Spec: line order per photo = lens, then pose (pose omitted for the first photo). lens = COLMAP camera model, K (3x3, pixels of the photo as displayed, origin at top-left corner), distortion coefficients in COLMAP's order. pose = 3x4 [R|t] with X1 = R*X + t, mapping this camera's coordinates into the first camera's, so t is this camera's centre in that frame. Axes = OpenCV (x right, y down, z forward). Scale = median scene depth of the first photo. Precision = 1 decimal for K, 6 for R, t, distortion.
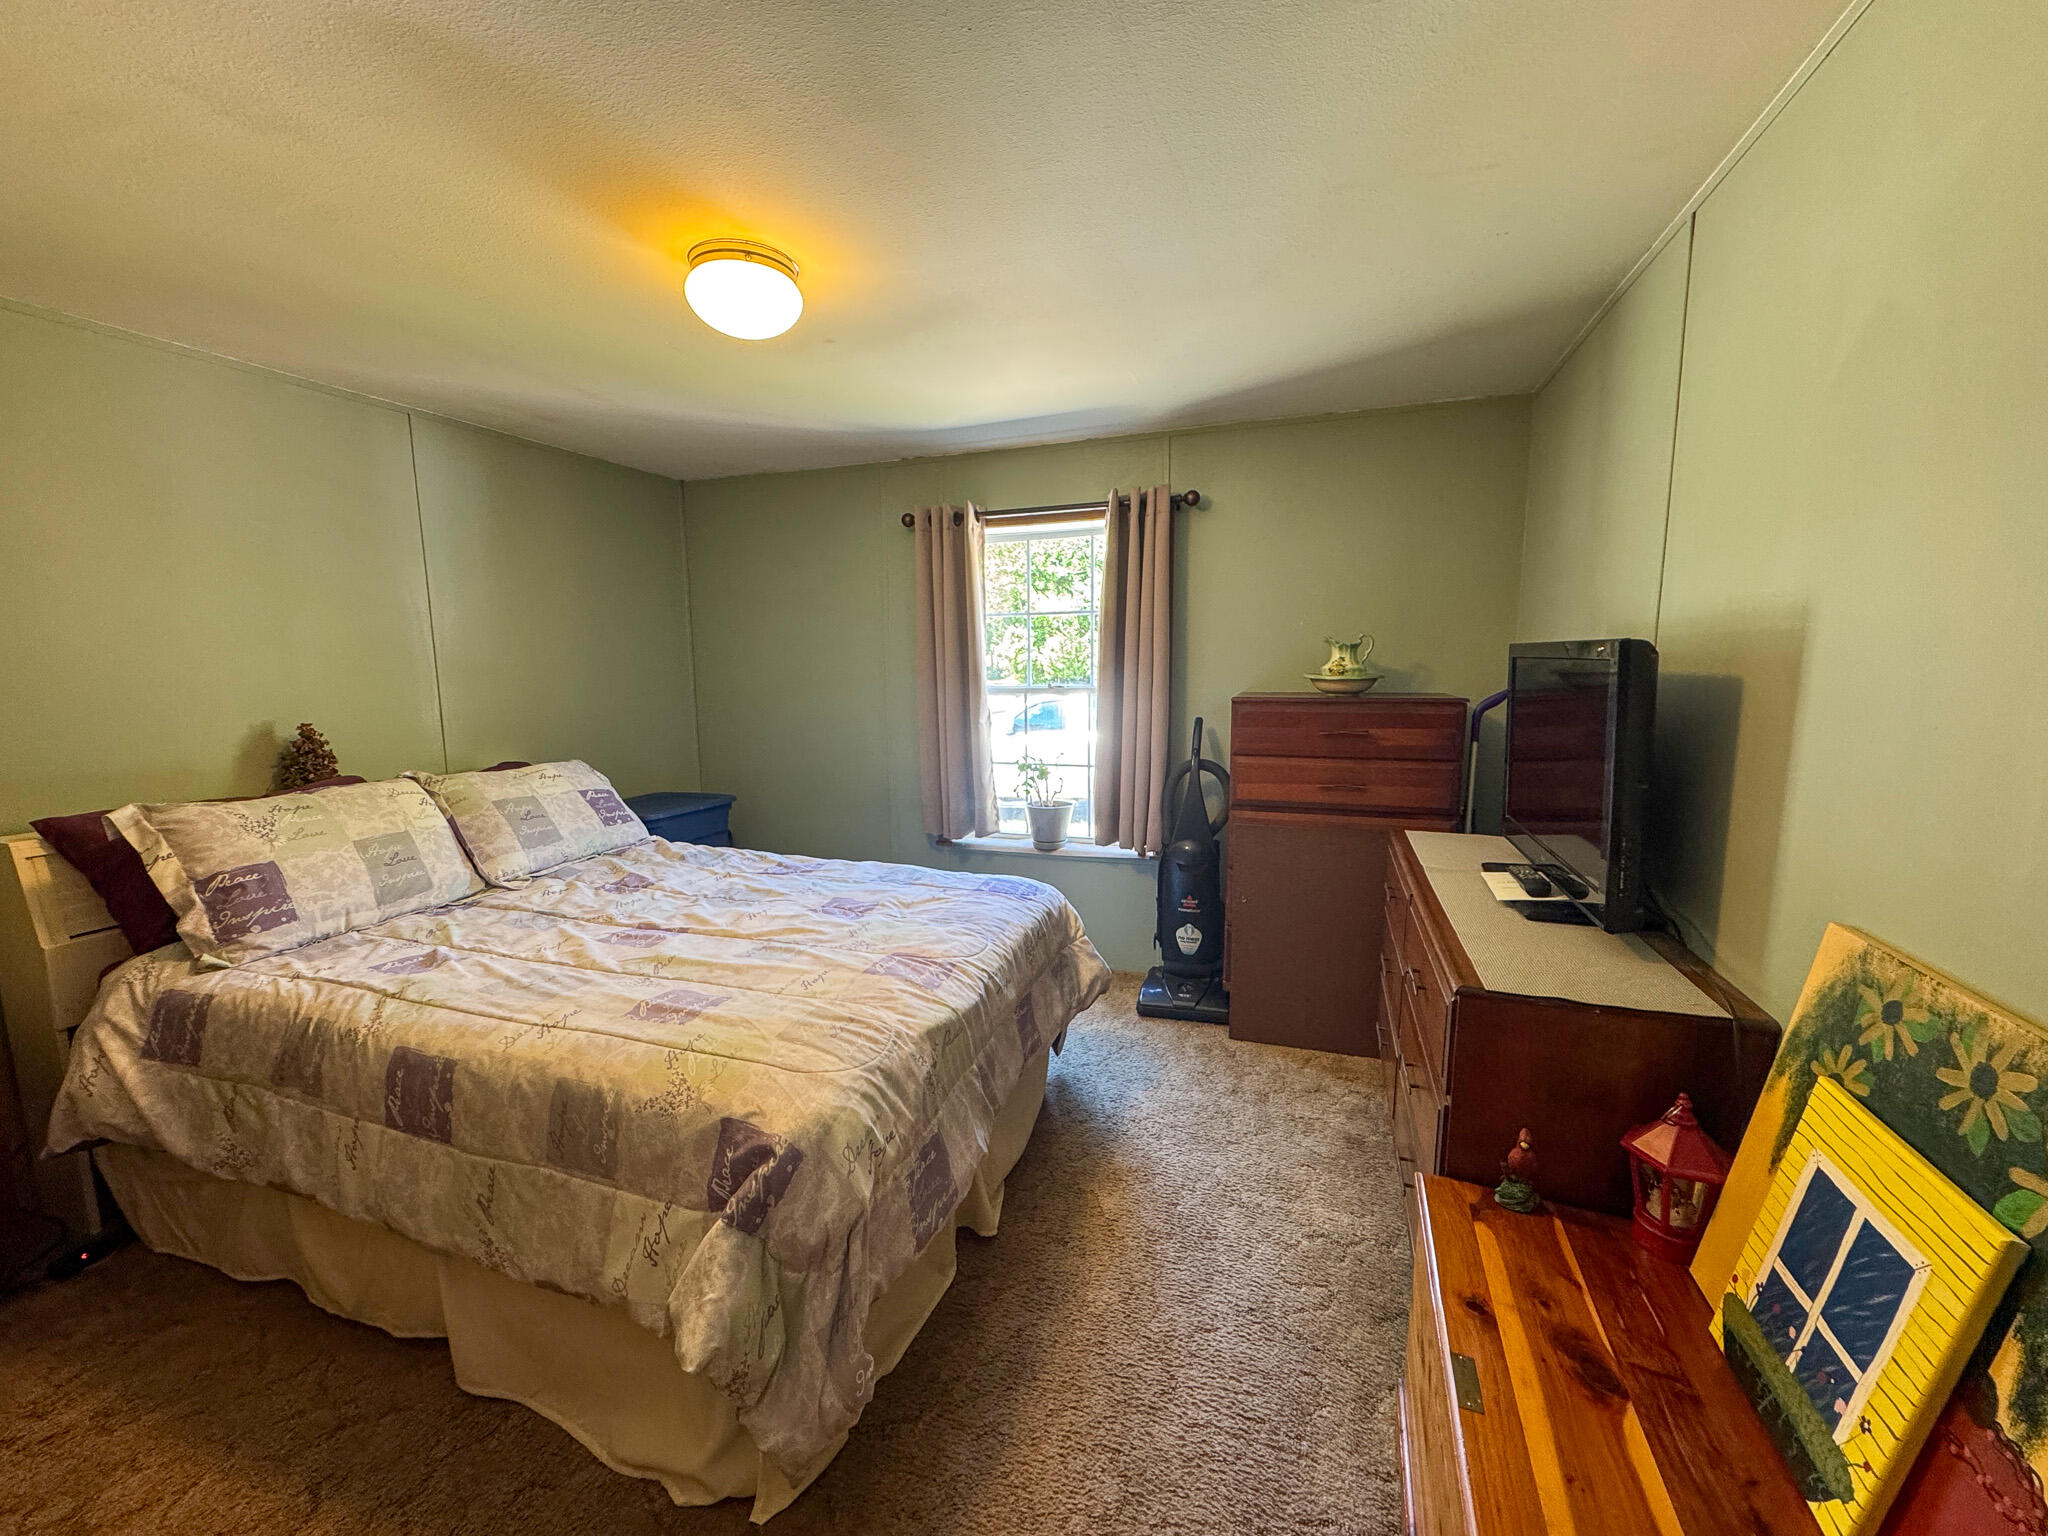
lens RADIAL K [[837.6, 0, 1024.0], [0, 837.6, 768.0], [0, 0, 1]] dist [-0.000681, -0.000100]
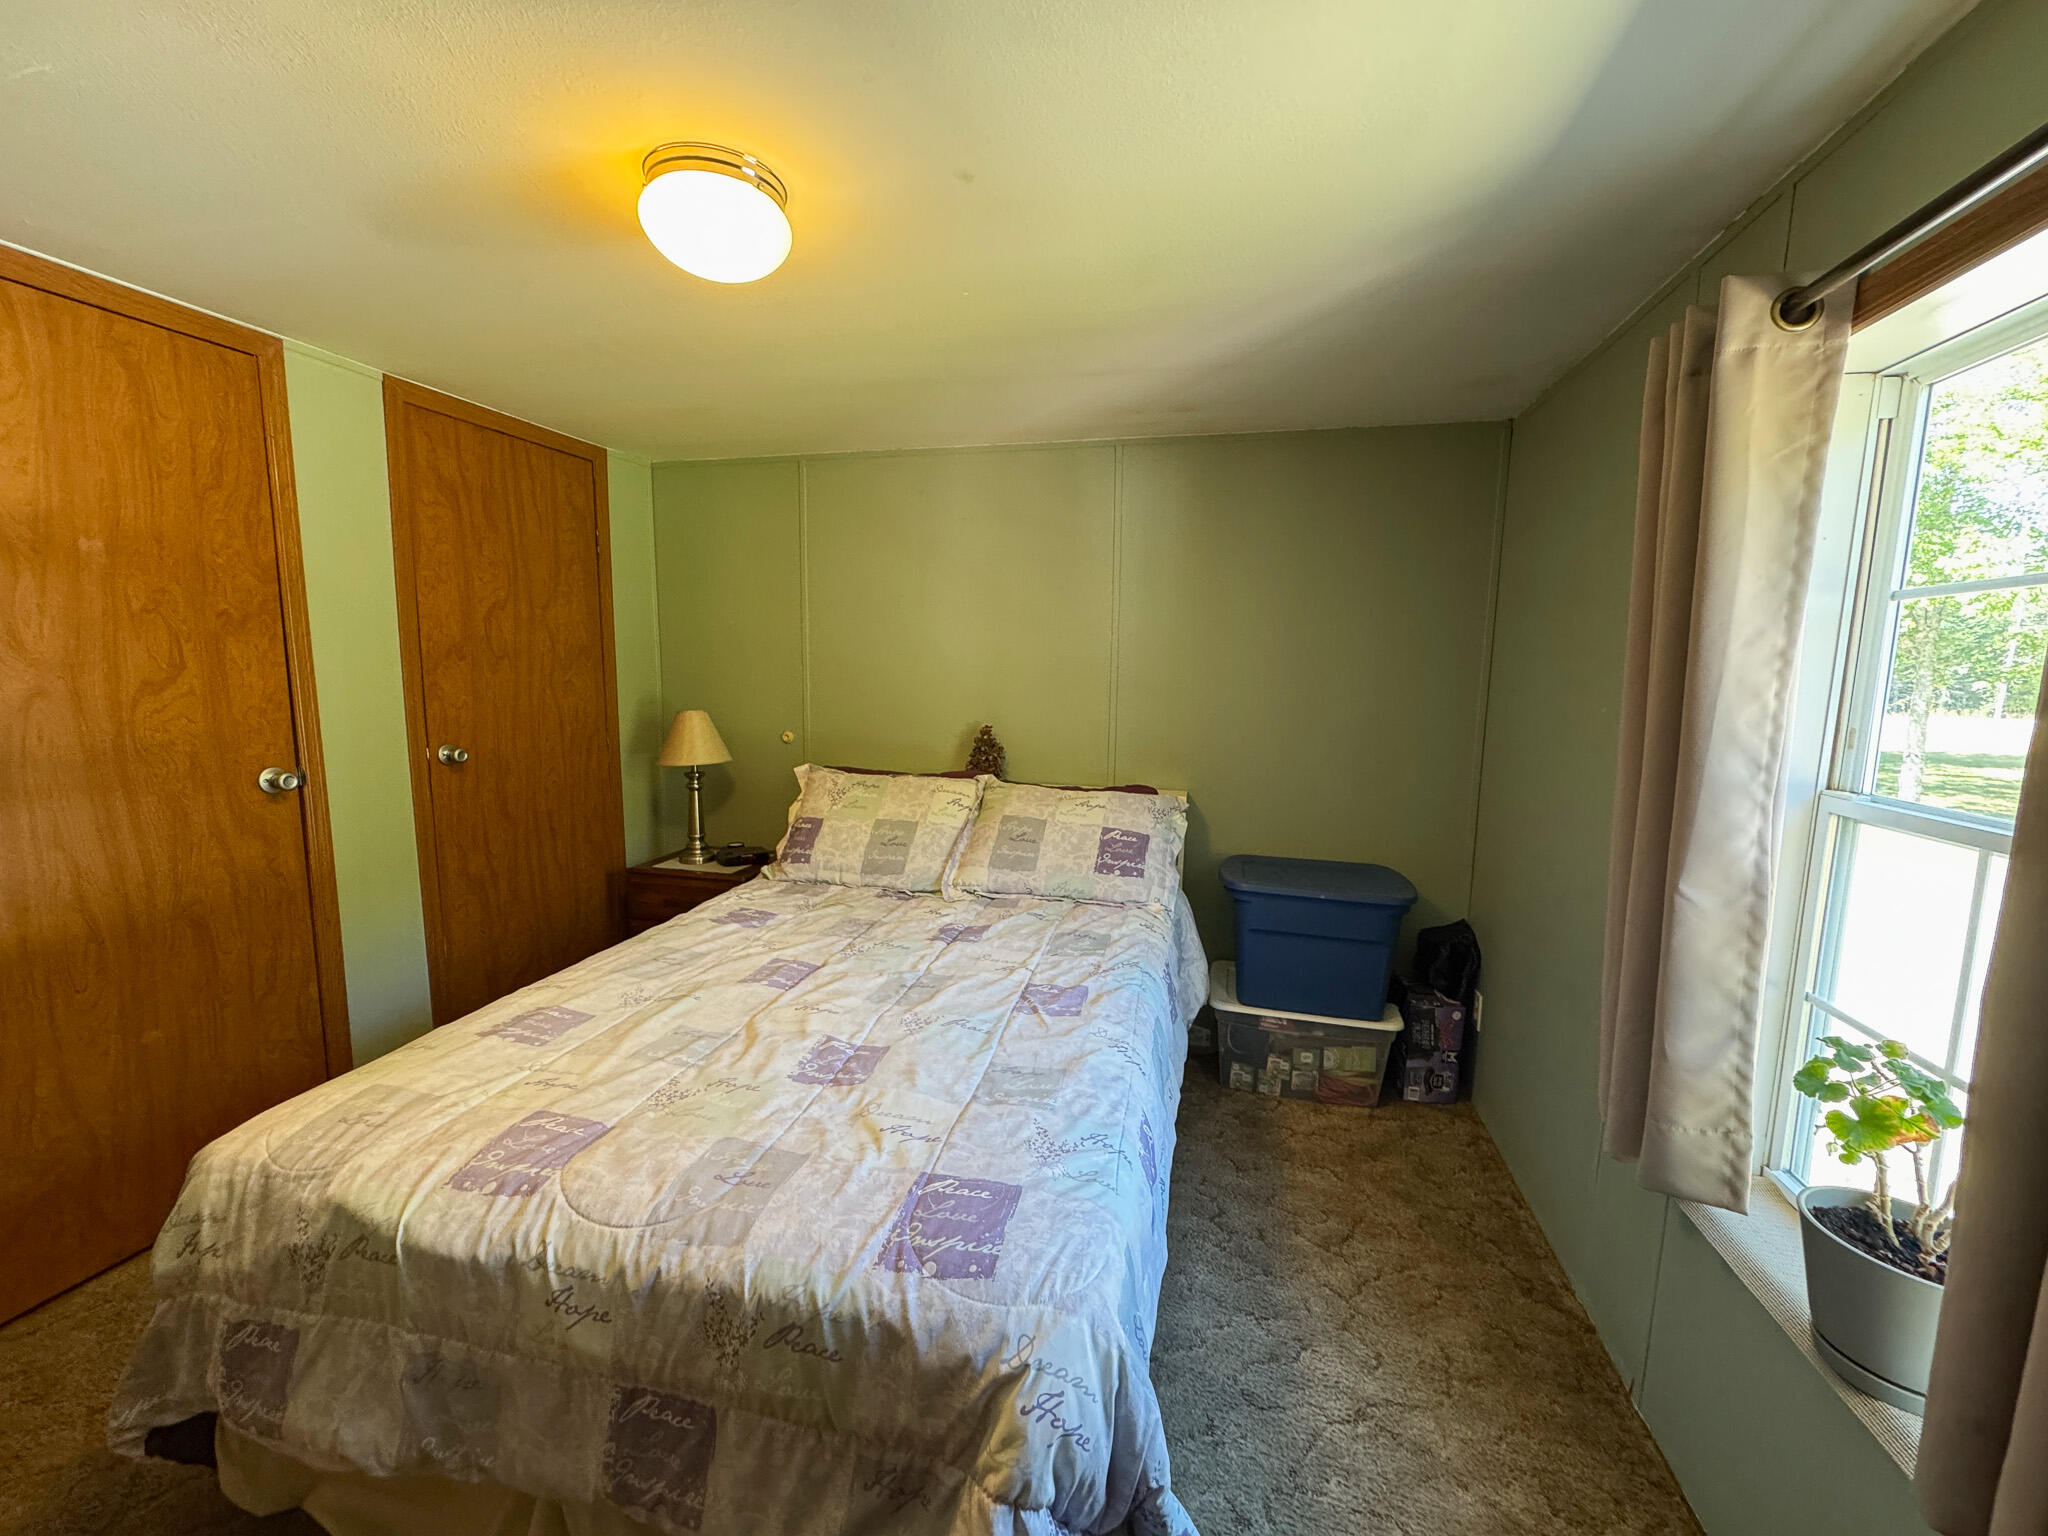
lens RADIAL K [[837.6, 0, 1024.0], [0, 837.6, 768.0], [0, 0, 1]] dist [-0.000681, -0.000100]
pose [[0.086571, 0.138152, -0.986620, 0.452725], [-0.148882, 0.981011, 0.124303, -0.178652], [0.985058, 0.136129, 0.105496, 1.096512]]
